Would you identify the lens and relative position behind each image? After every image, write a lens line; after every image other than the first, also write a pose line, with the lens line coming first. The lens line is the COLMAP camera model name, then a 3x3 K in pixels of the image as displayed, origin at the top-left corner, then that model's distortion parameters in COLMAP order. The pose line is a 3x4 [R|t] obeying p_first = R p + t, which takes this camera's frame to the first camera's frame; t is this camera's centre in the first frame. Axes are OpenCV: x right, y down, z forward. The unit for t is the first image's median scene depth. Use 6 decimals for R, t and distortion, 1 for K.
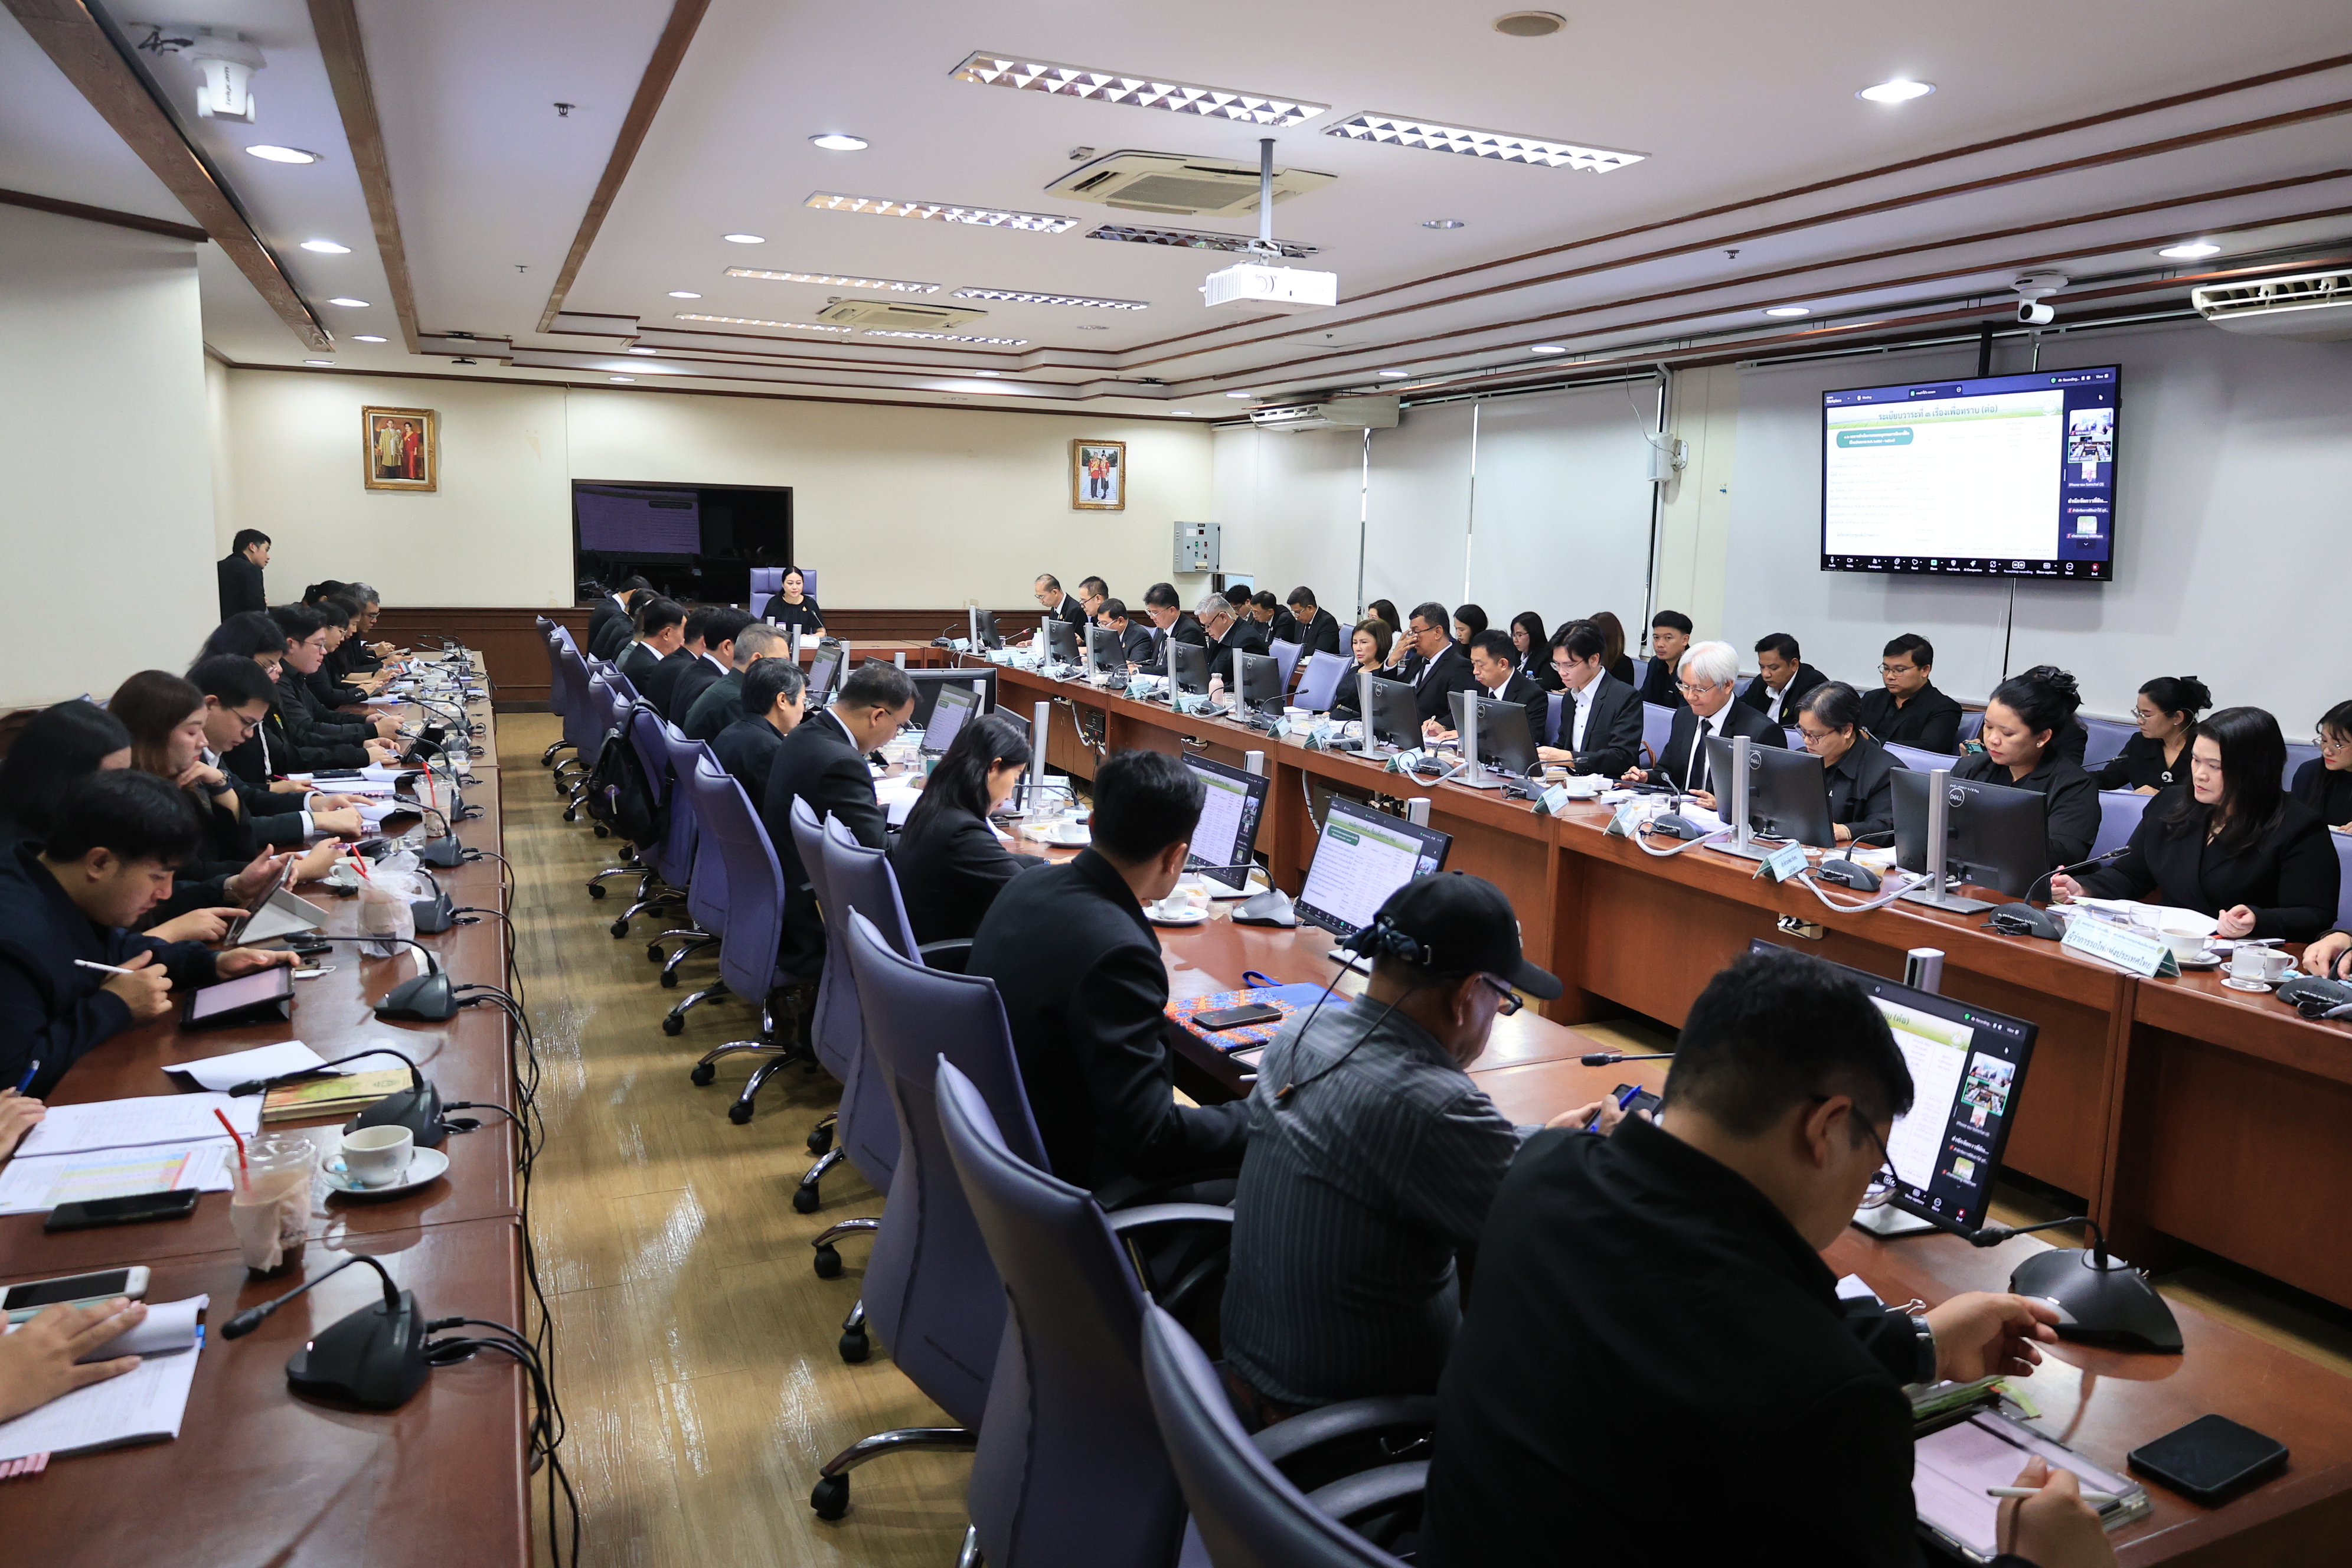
lens RADIAL K [[1577.1, 0, 1176.0], [0, 1577.1, 784.0], [0, 0, 1]] dist [0.033570, 0.000993]
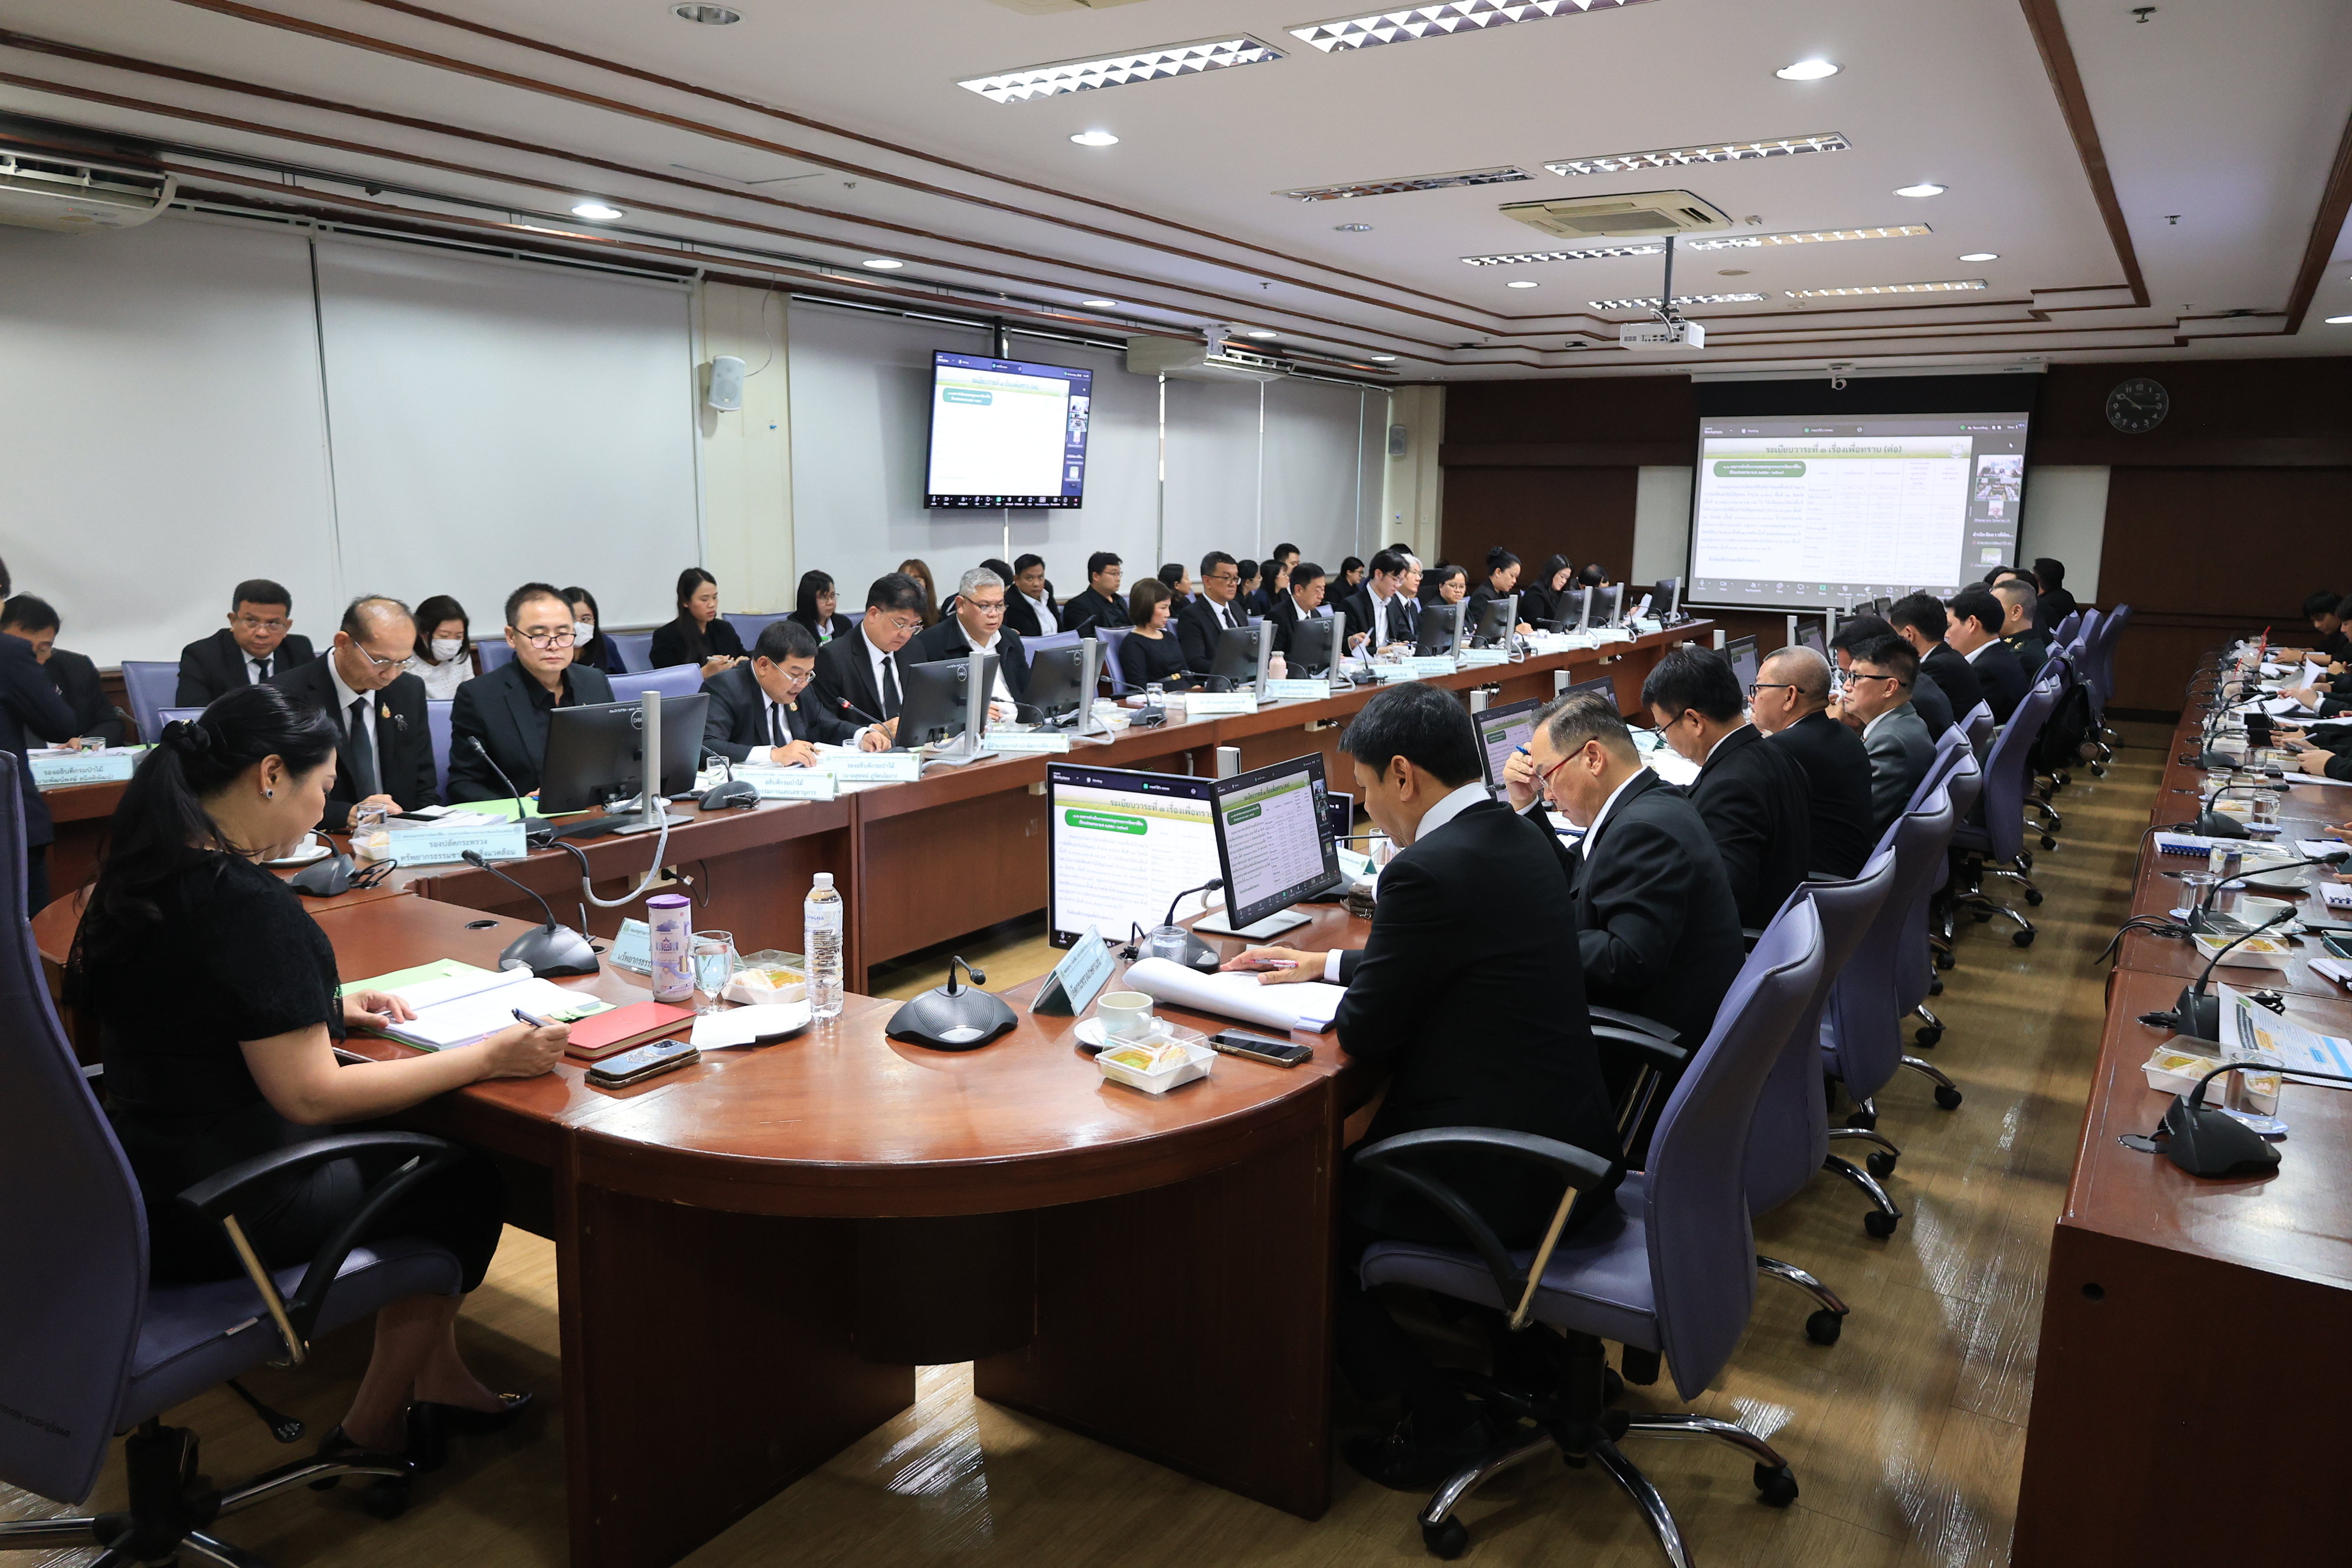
lens RADIAL K [[1577.1, 0, 1176.0], [0, 1577.1, 784.0], [0, 0, 1]] dist [0.033570, 0.000993]
pose [[-0.564168, -0.187721, 0.804037, -0.629729], [0.102784, 0.950268, 0.293982, -0.260403], [-0.819237, 0.248498, -0.516816, 1.476879]]
